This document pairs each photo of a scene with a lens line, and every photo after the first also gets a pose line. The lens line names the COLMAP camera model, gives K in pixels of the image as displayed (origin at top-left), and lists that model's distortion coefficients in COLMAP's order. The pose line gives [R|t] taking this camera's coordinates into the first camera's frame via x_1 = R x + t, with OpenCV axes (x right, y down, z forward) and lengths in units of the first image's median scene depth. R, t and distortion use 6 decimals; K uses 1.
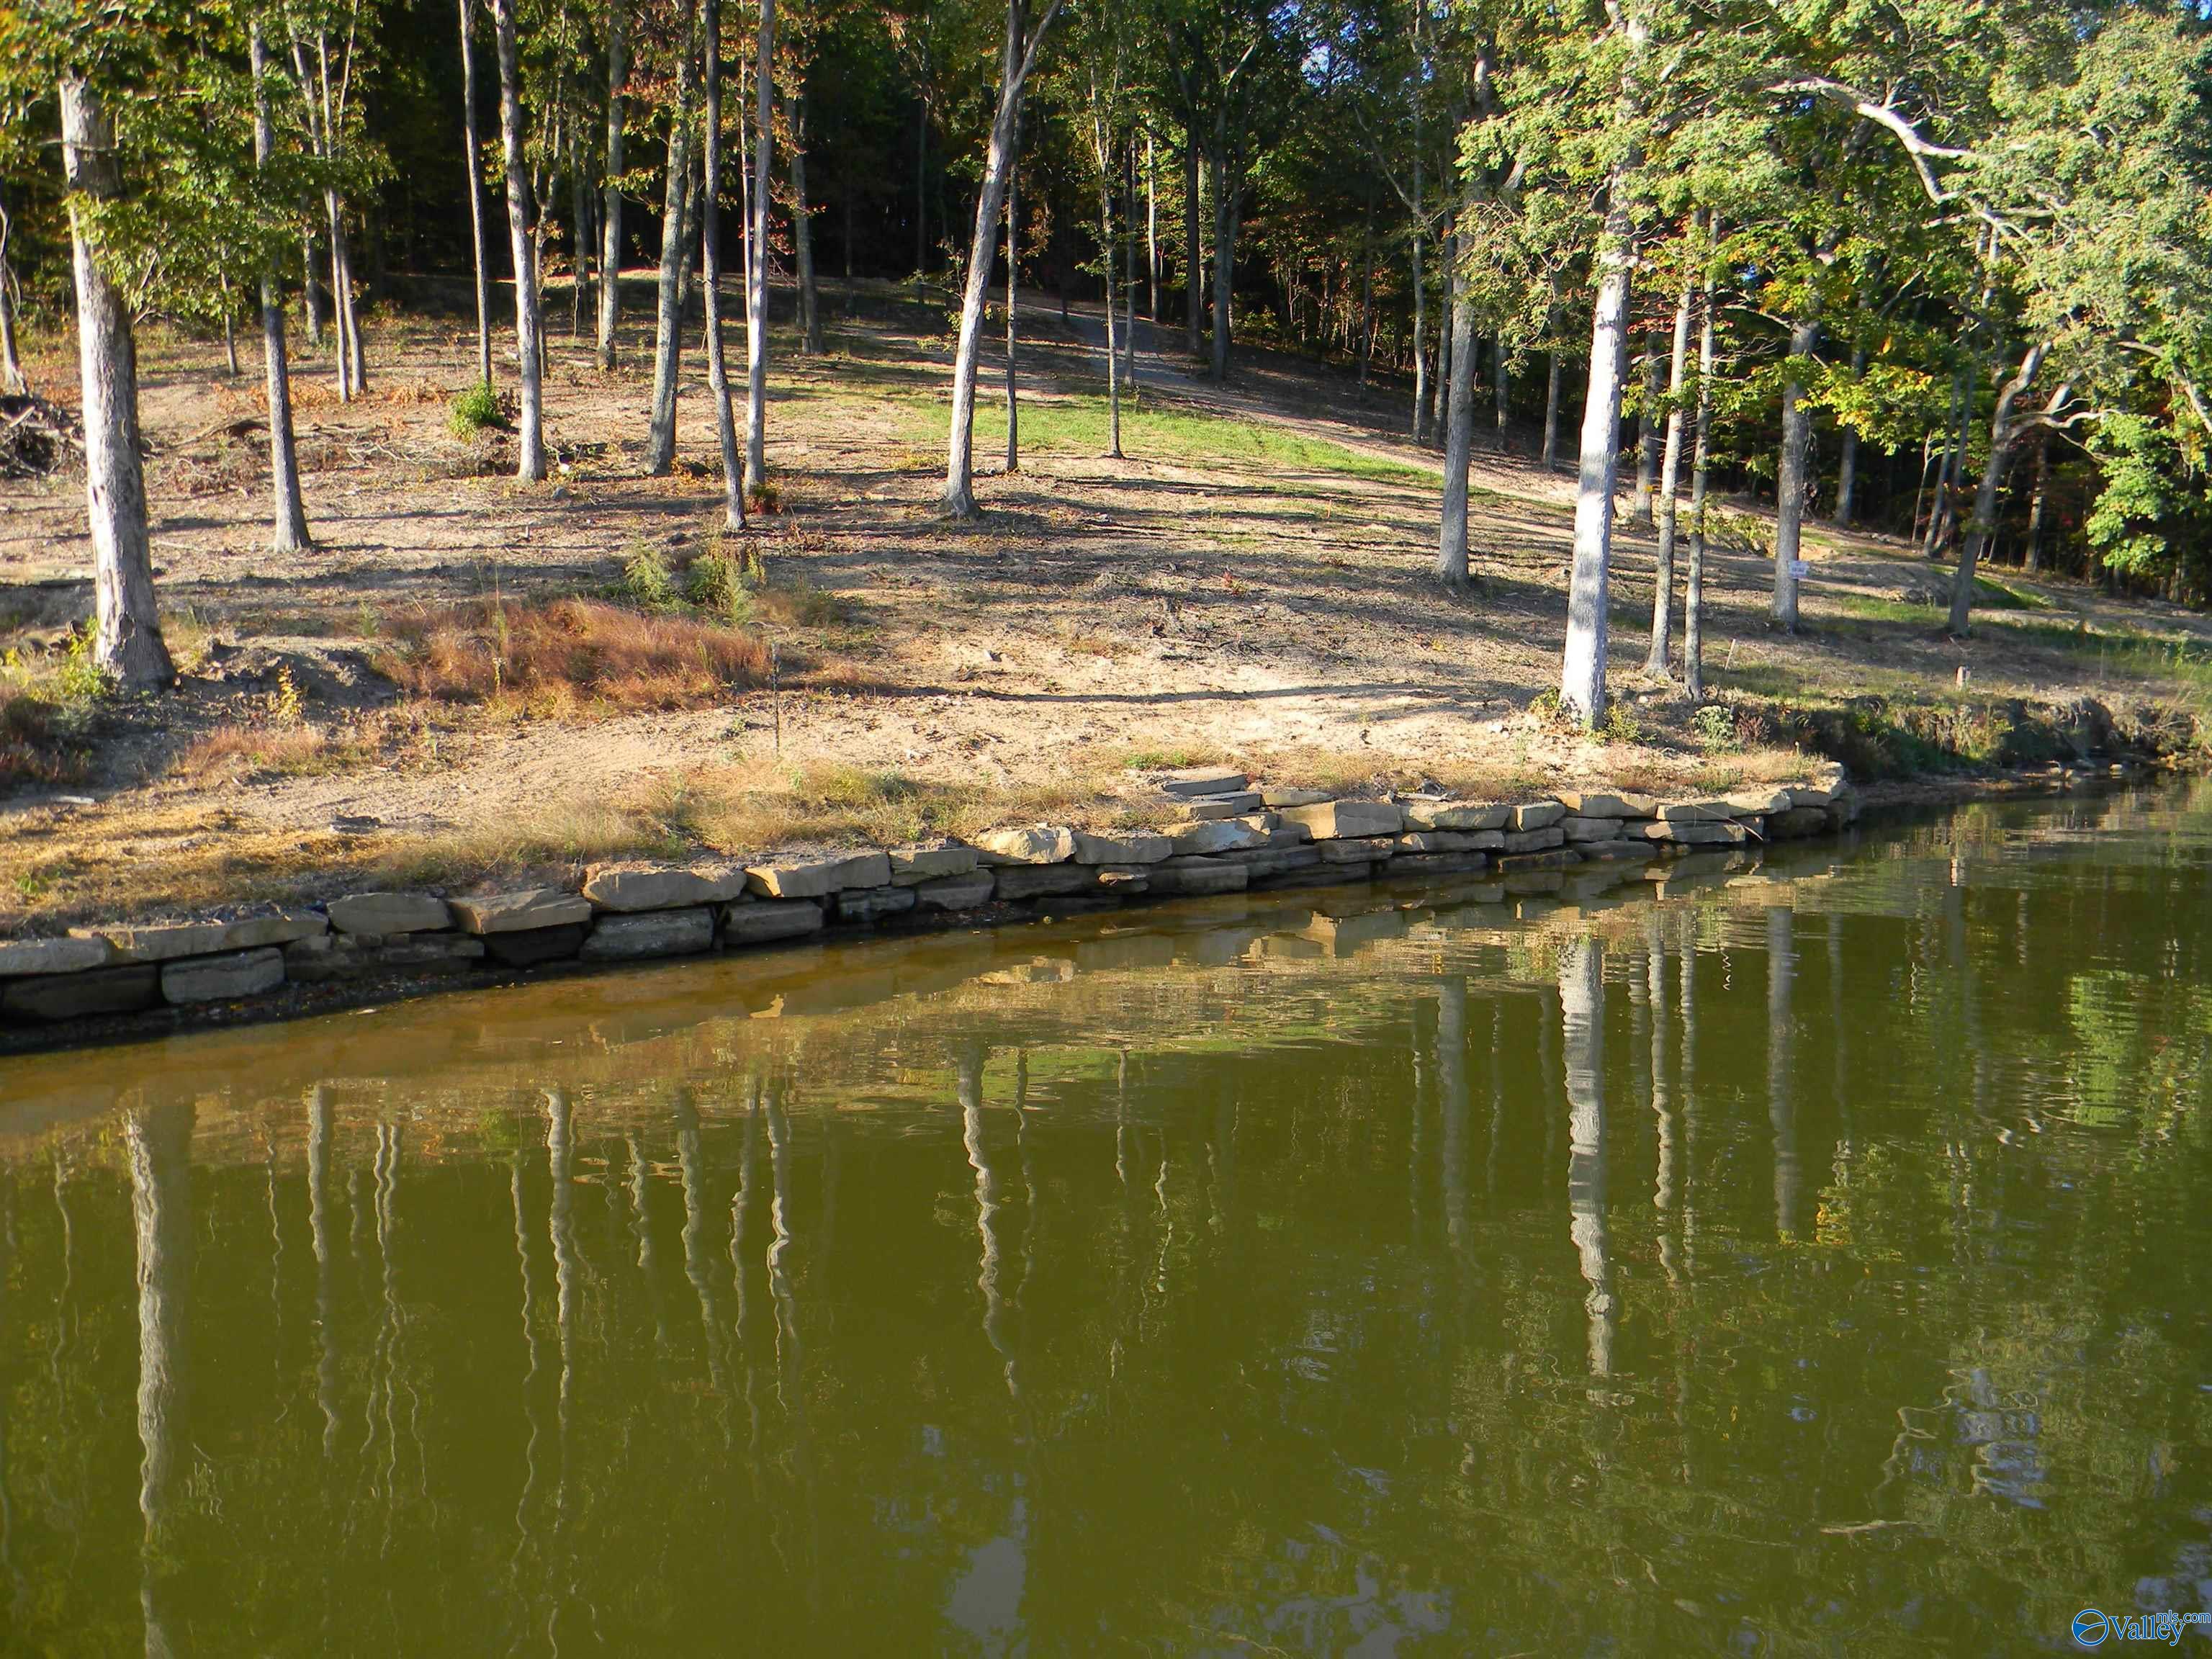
lens RADIAL K [[1785.6, 0, 1106.0], [0, 1785.6, 829.5], [0, 0, 1]] dist [0.030273, -0.010696]
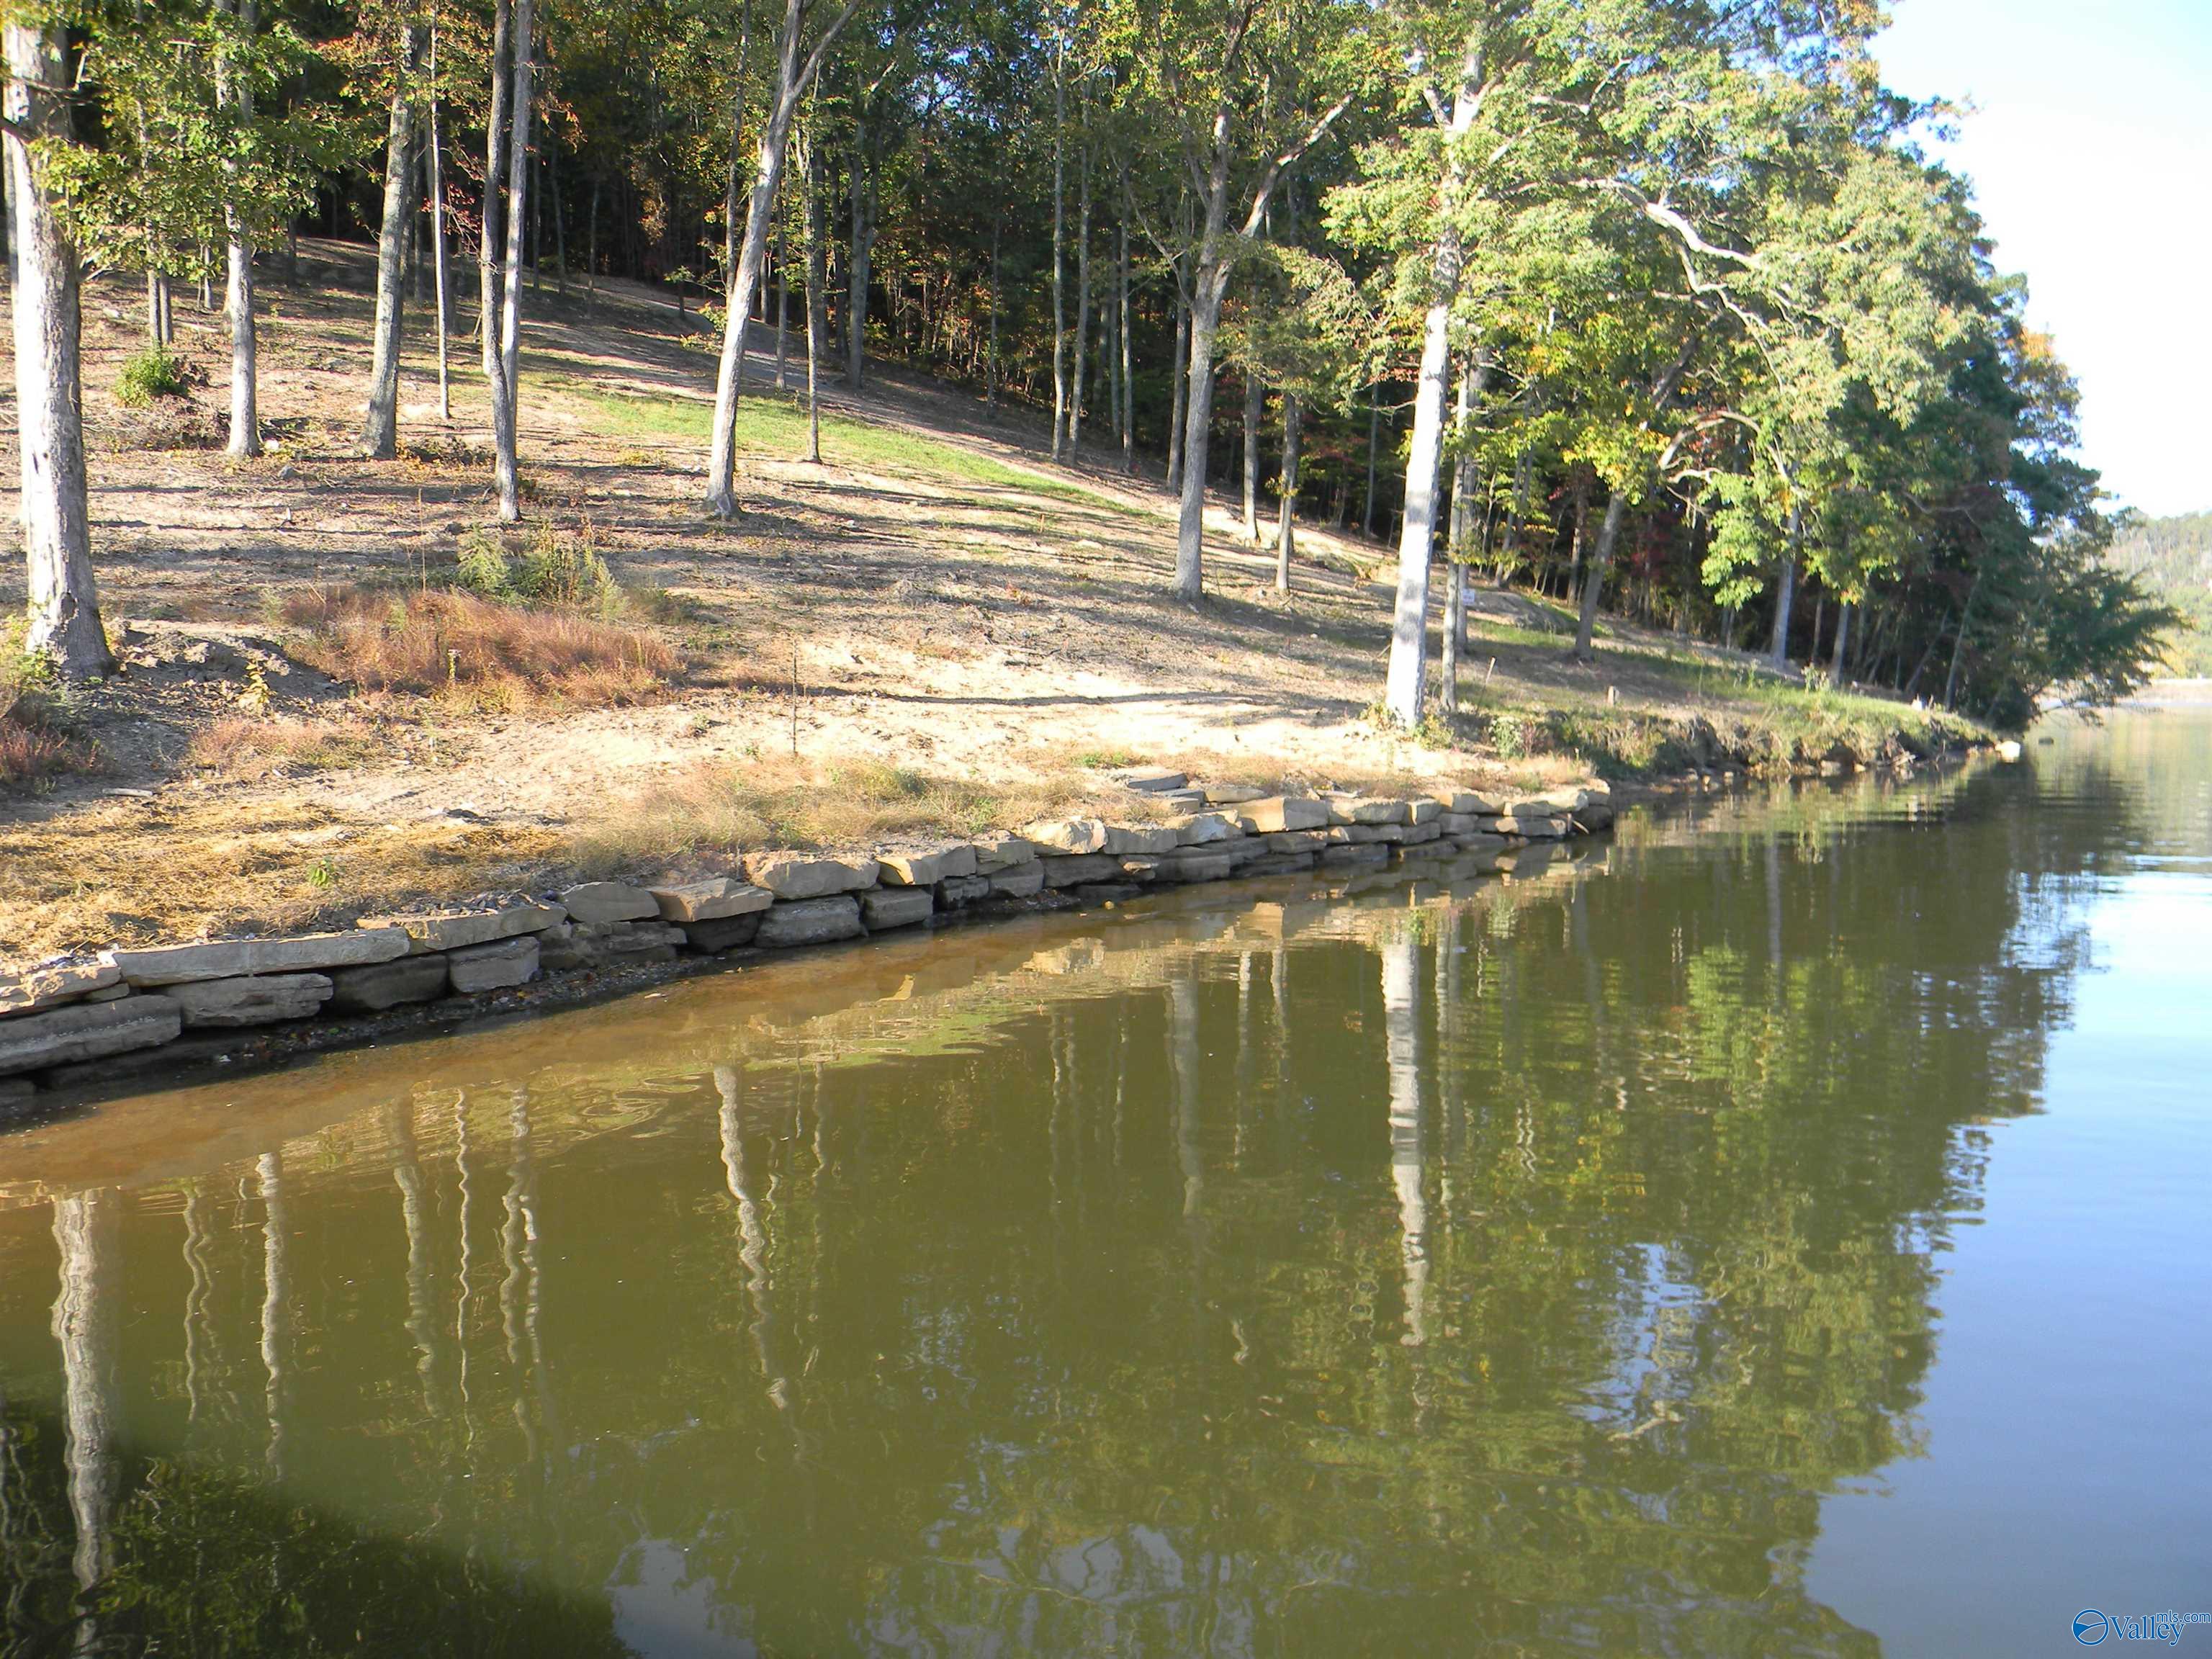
lens RADIAL K [[1785.6, 0, 1106.0], [0, 1785.6, 829.5], [0, 0, 1]] dist [0.030273, -0.010696]
pose [[0.963308, -0.003368, 0.268377, -0.192357], [0.004508, 0.999983, -0.003632, 0.005168], [-0.268360, 0.004708, 0.963307, -0.023126]]
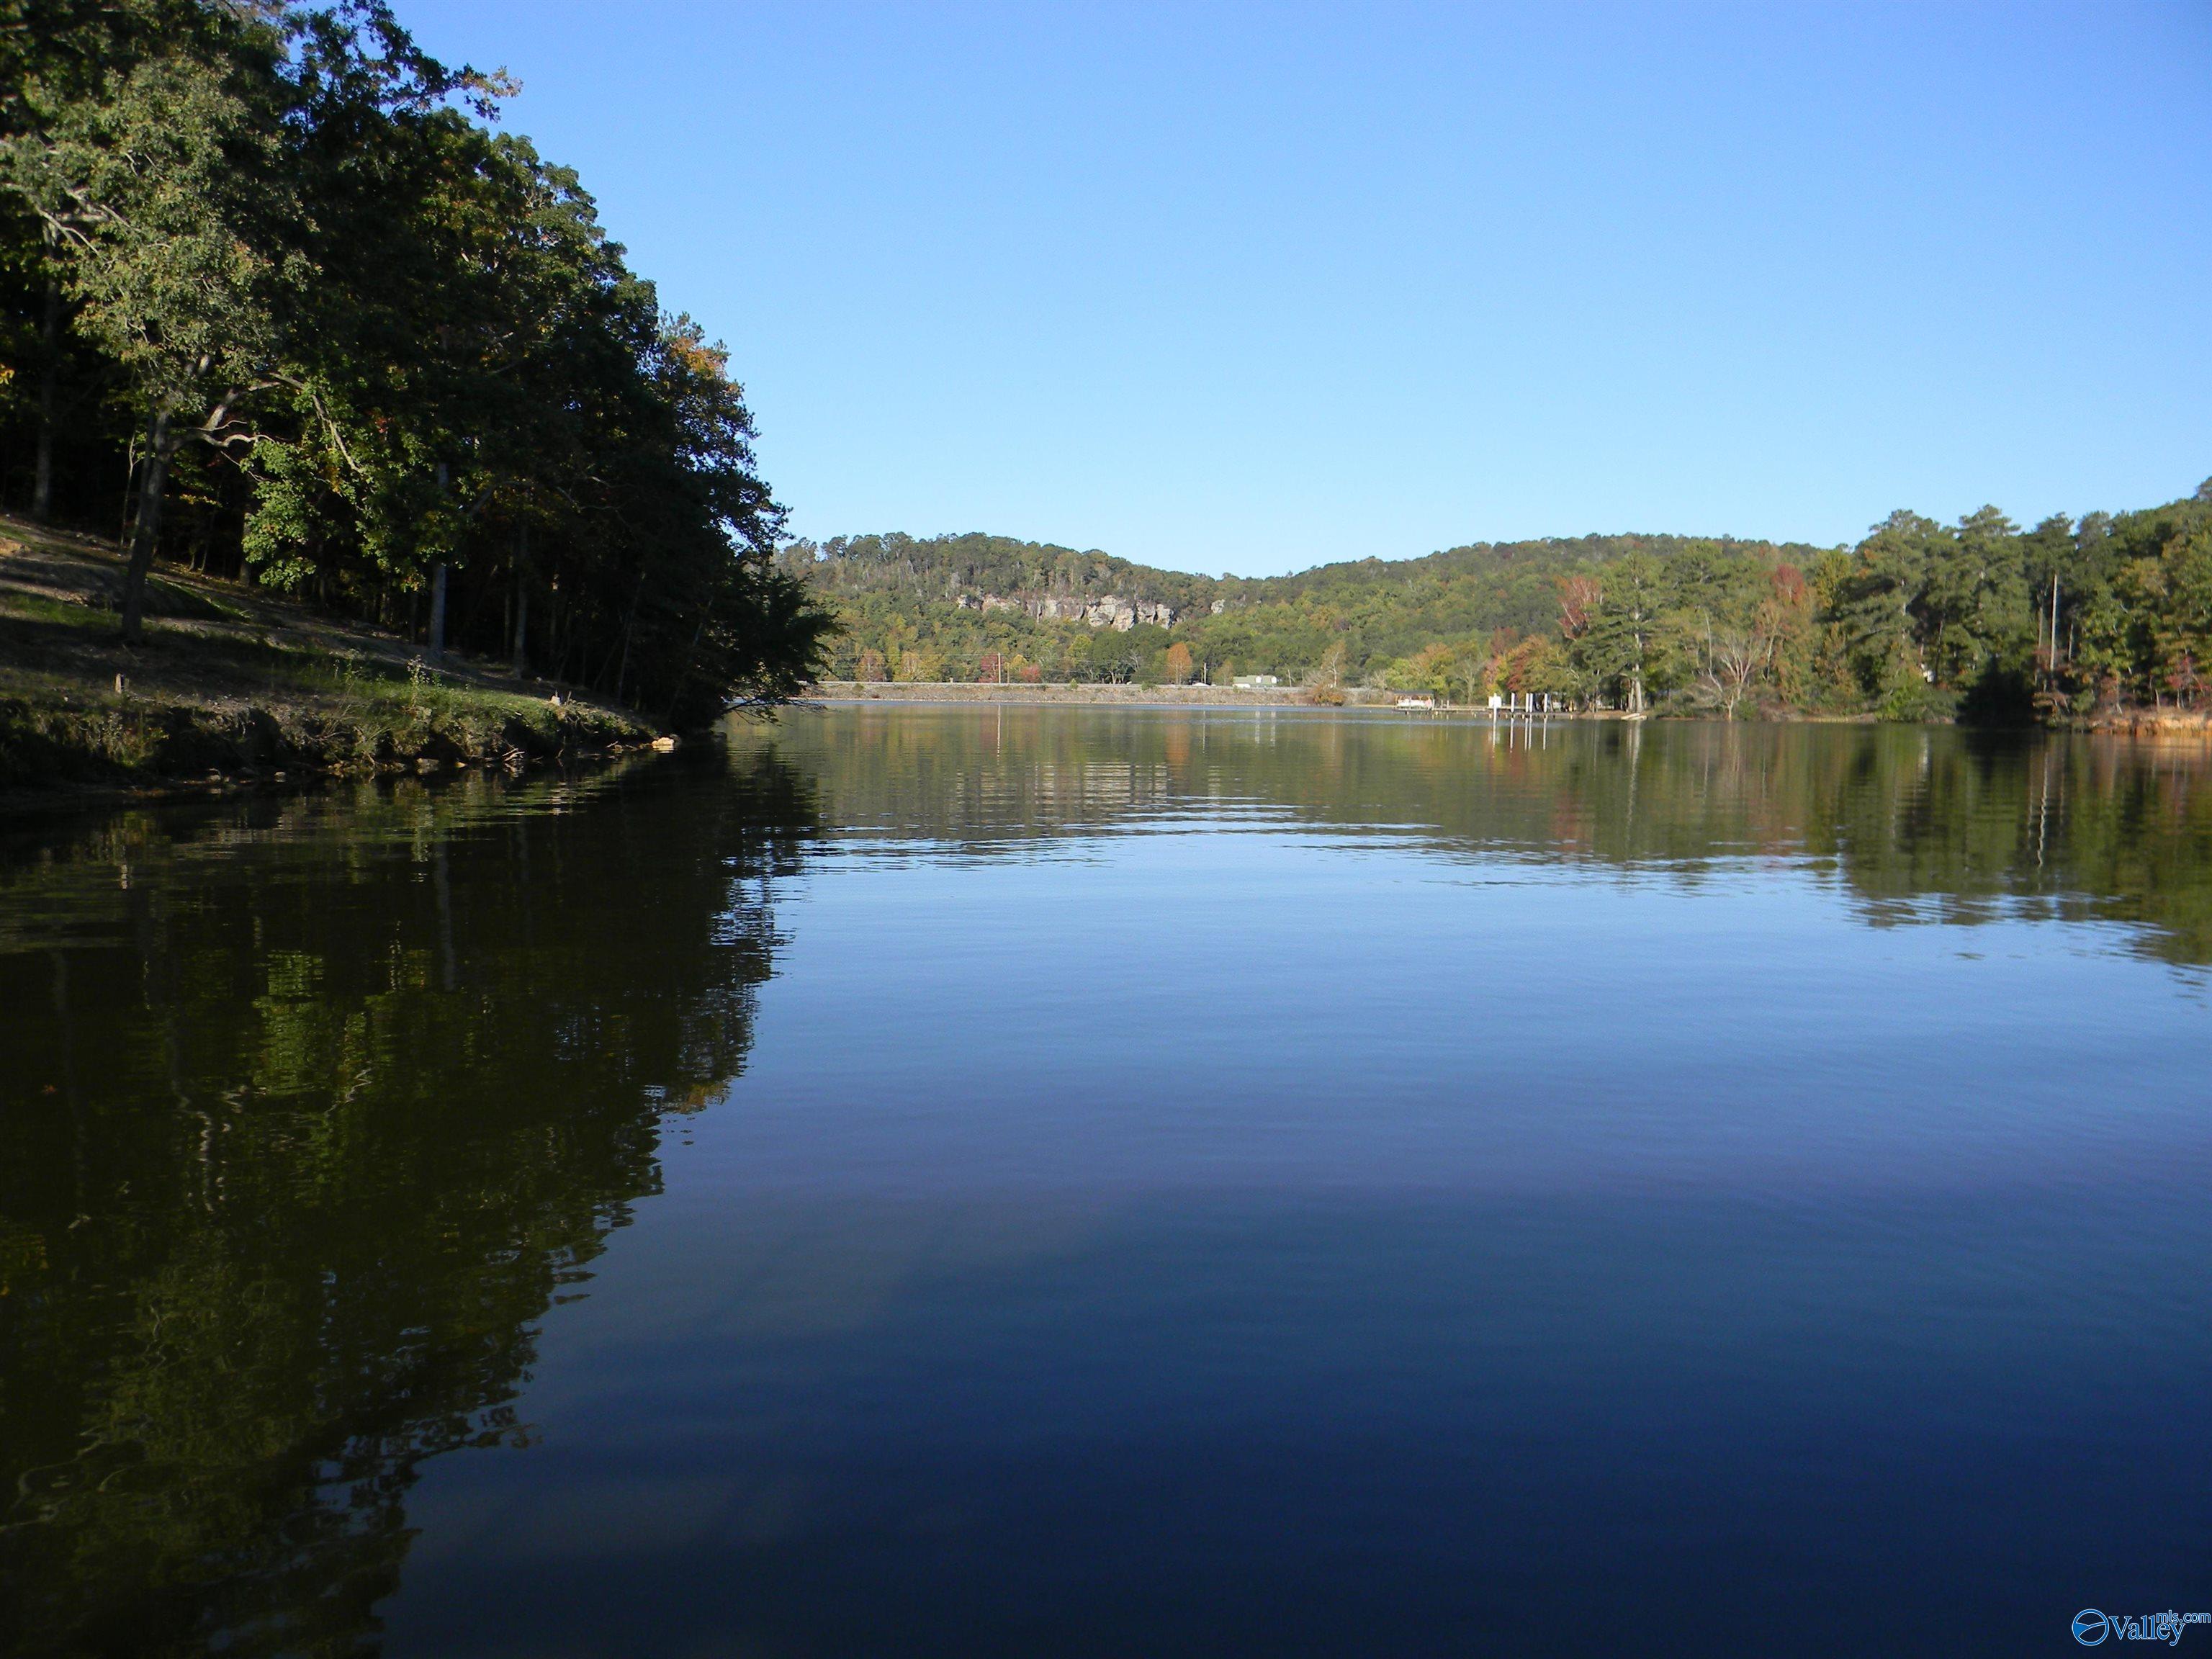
lens RADIAL K [[1785.6, 0, 1106.0], [0, 1785.6, 829.5], [0, 0, 1]] dist [0.030273, -0.010696]
pose [[0.628018, -0.035026, 0.777410, 0.057832], [0.040185, 0.999113, 0.012551, 0.005630], [-0.777161, 0.023358, 0.628869, -0.054725]]
